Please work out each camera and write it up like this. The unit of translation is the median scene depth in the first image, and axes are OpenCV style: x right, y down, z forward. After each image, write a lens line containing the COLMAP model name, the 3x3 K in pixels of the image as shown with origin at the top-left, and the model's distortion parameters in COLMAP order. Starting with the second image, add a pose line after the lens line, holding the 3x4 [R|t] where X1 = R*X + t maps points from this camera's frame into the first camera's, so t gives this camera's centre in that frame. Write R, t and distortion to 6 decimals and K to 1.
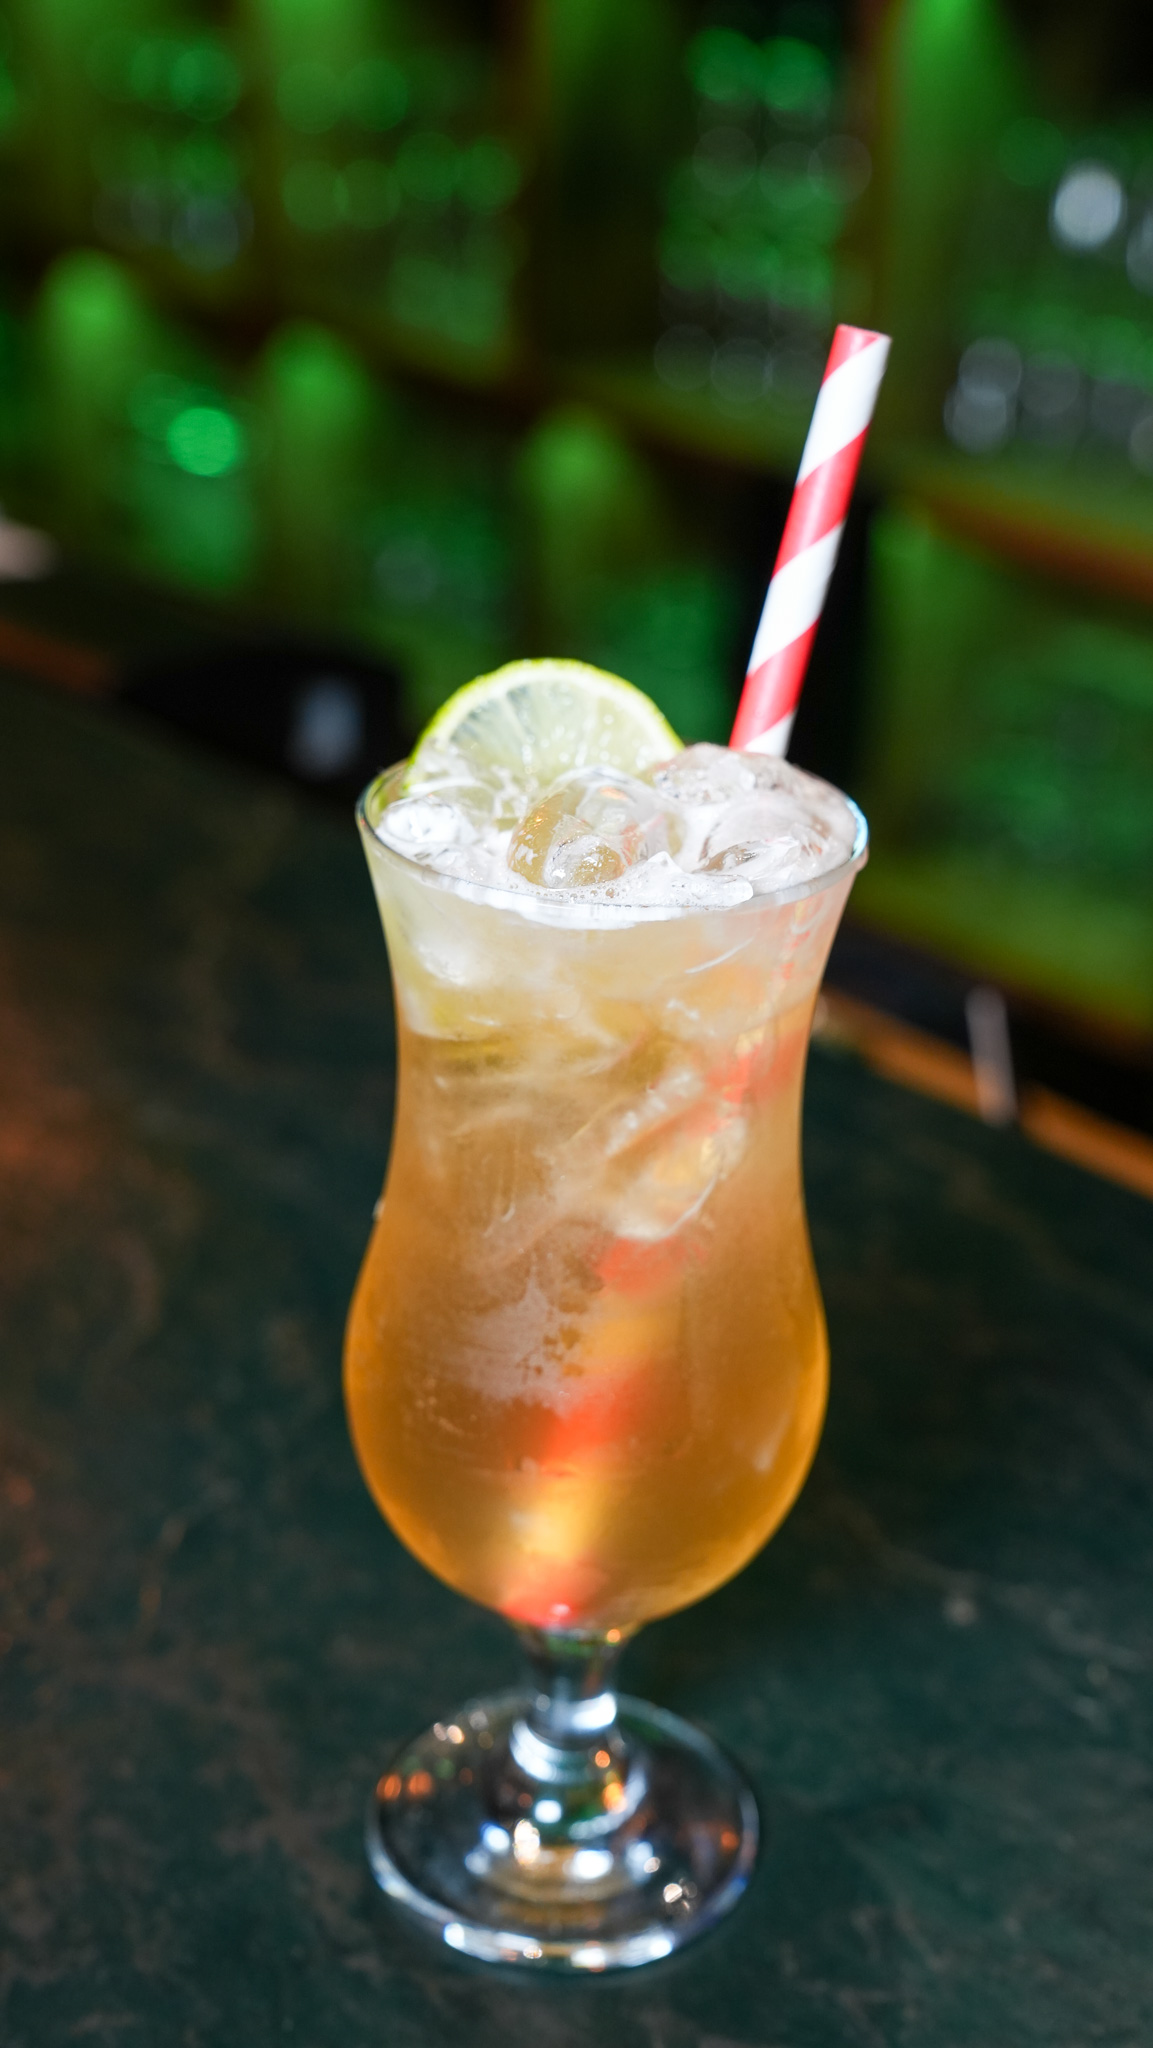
lens RADIAL K [[2974.4, 0, 576.5], [0, 2974.4, 1024.0], [0, 0, 1]] dist [0.043766, 0.549441]
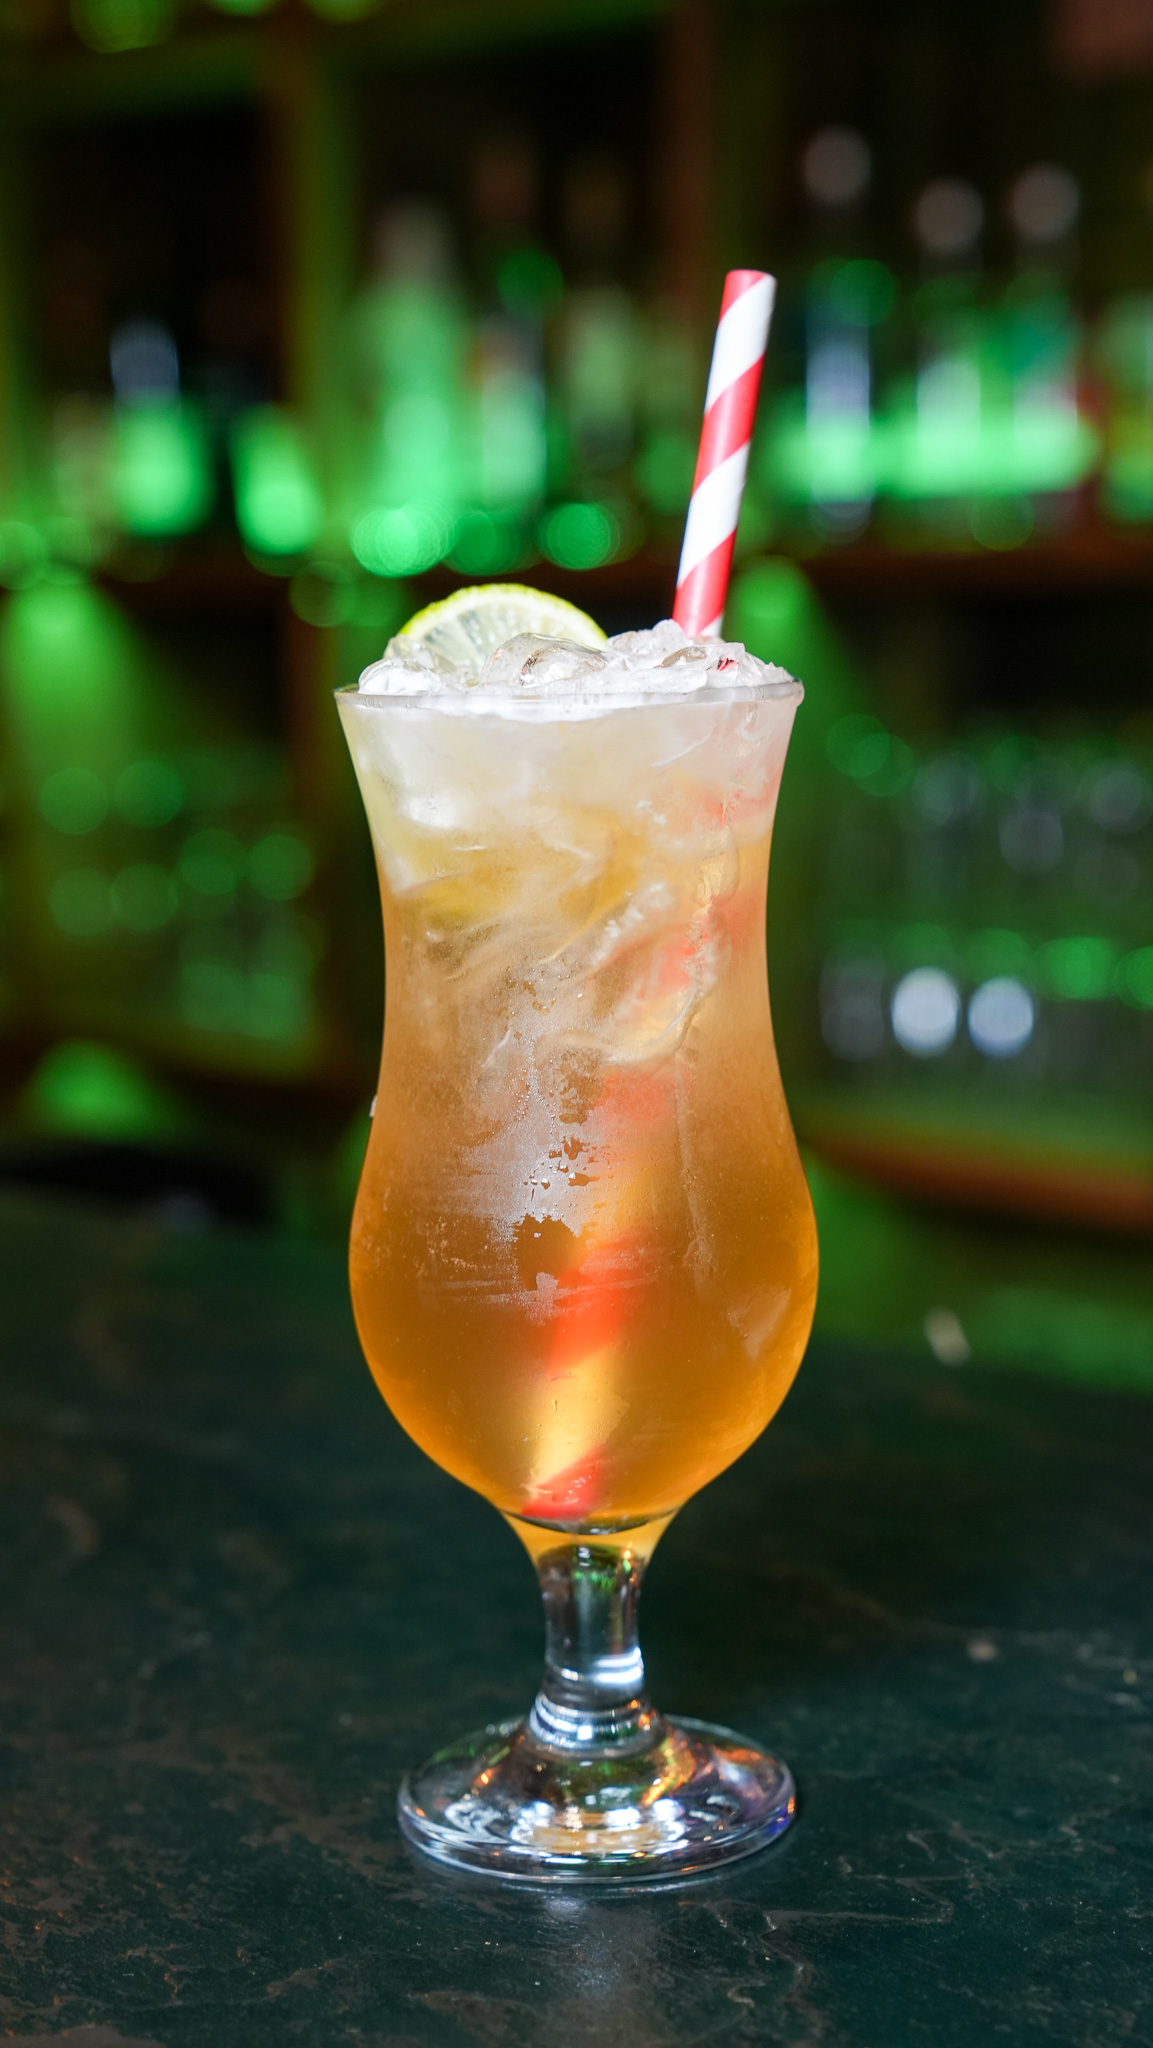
lens RADIAL K [[3706.0, 0, 576.5], [0, 3706.0, 1024.0], [0, 0, 1]] dist [0.335658, -0.062254]
pose [[0.995105, -0.076712, 0.062293, -0.072914], [0.091176, 0.955833, -0.279411, 0.395351], [-0.038108, 0.283723, 0.958149, -0.248733]]
